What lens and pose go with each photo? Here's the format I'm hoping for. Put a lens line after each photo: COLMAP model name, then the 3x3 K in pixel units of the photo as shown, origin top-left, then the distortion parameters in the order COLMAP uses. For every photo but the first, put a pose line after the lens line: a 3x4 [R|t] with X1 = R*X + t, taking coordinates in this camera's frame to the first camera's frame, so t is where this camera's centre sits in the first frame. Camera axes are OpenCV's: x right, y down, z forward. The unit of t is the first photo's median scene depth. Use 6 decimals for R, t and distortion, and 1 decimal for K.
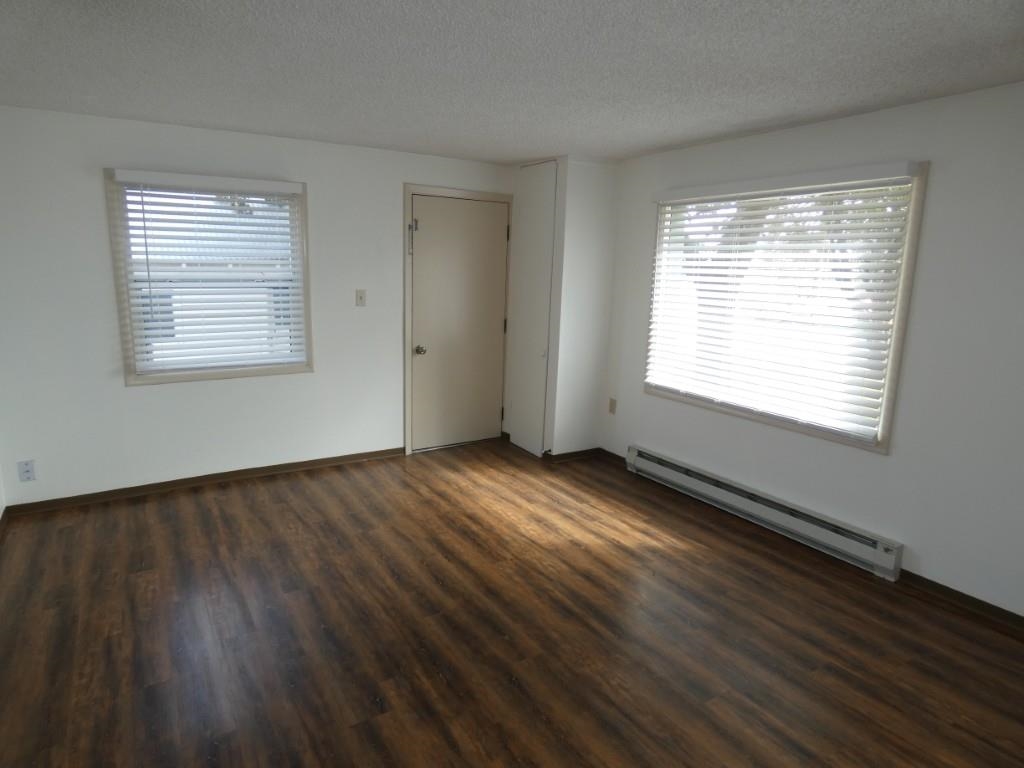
lens RADIAL K [[612.2, 0, 514.9], [0, 612.2, 381.7], [0, 0, 1]] dist [-0.007588, 0.004100]
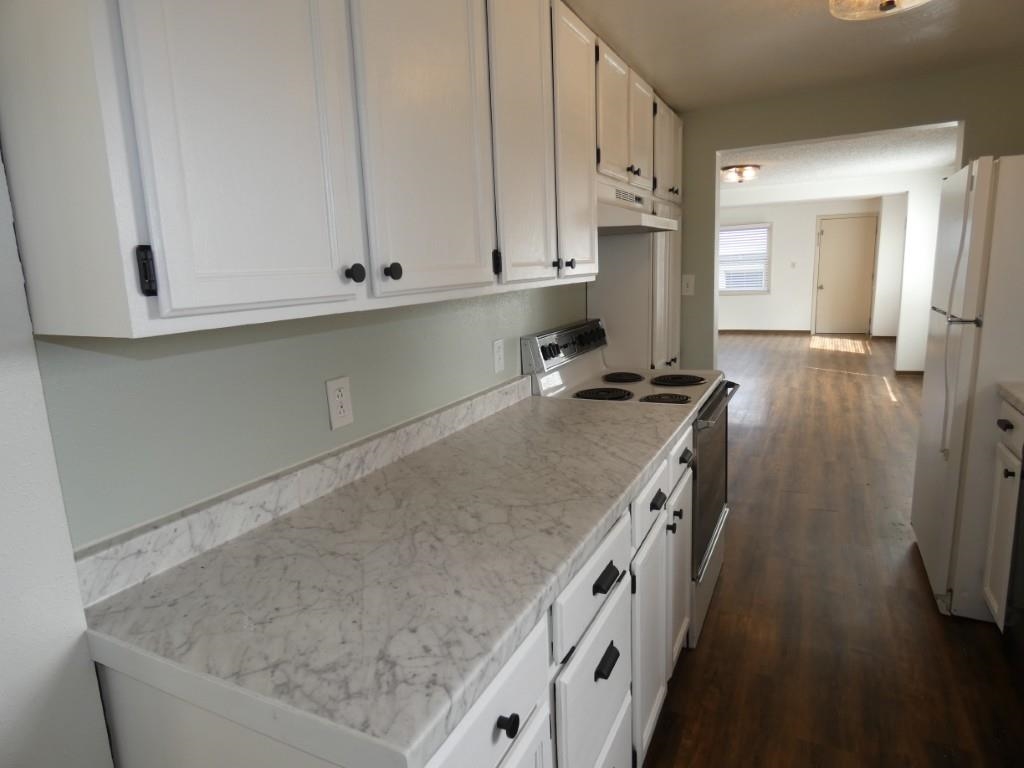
lens RADIAL K [[612.2, 0, 507.6], [0, 612.2, 380.0], [0, 0, 1]] dist [-0.007588, 0.004100]
pose [[0.511075, 0.112270, -0.852172, 1.575914], [-0.102699, 0.992307, 0.069140, 0.326344], [0.853378, 0.052182, 0.518674, -1.489677]]
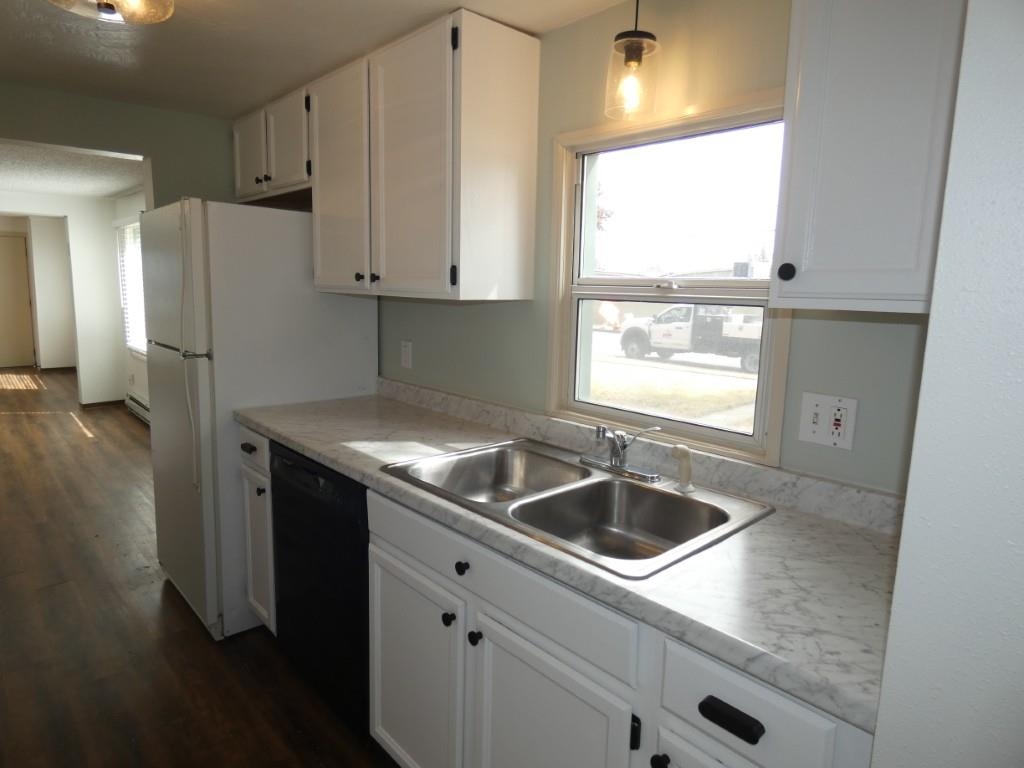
lens RADIAL K [[612.2, 0, 507.4], [0, 612.2, 380.7], [0, 0, 1]] dist [-0.007588, 0.004100]
pose [[0.983947, -0.022024, 0.177095, 1.483041], [0.026780, 0.999341, -0.024512, 0.313117], [-0.176438, 0.028861, 0.983889, -1.459165]]
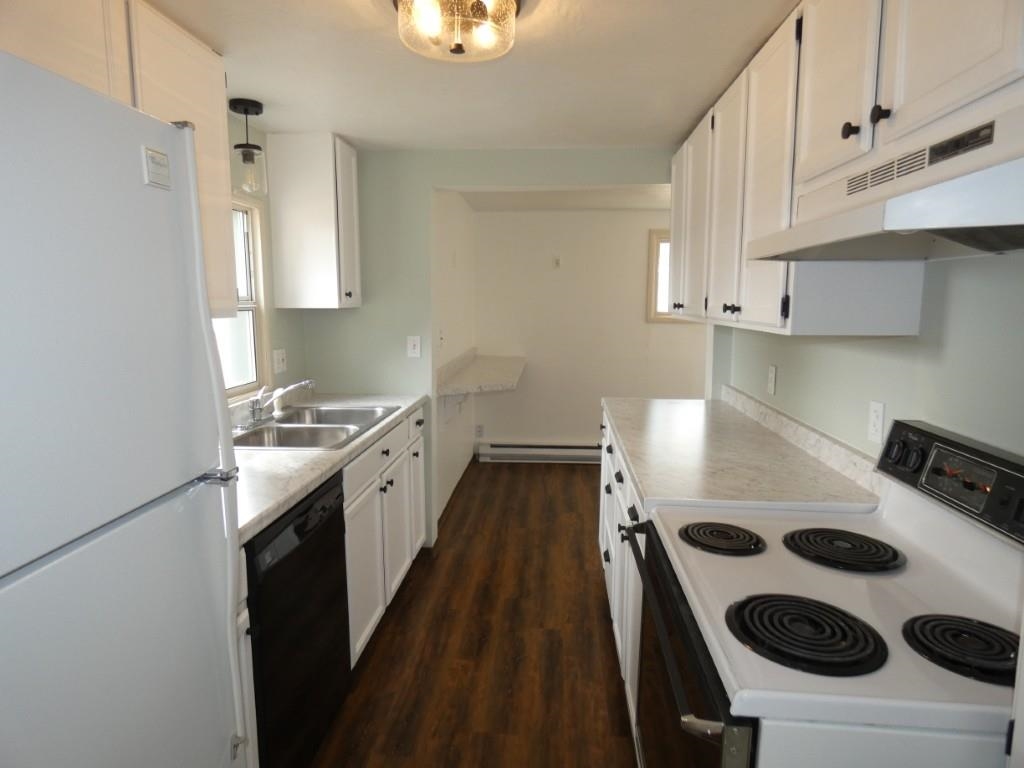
lens RADIAL K [[612.2, 0, 514.3], [0, 612.2, 380.7], [0, 0, 1]] dist [-0.007588, 0.004100]
pose [[-0.802538, -0.094436, 0.589080, 0.990205], [0.097094, 0.953555, 0.285142, 0.150796], [-0.588648, 0.286033, -0.756095, -0.656650]]
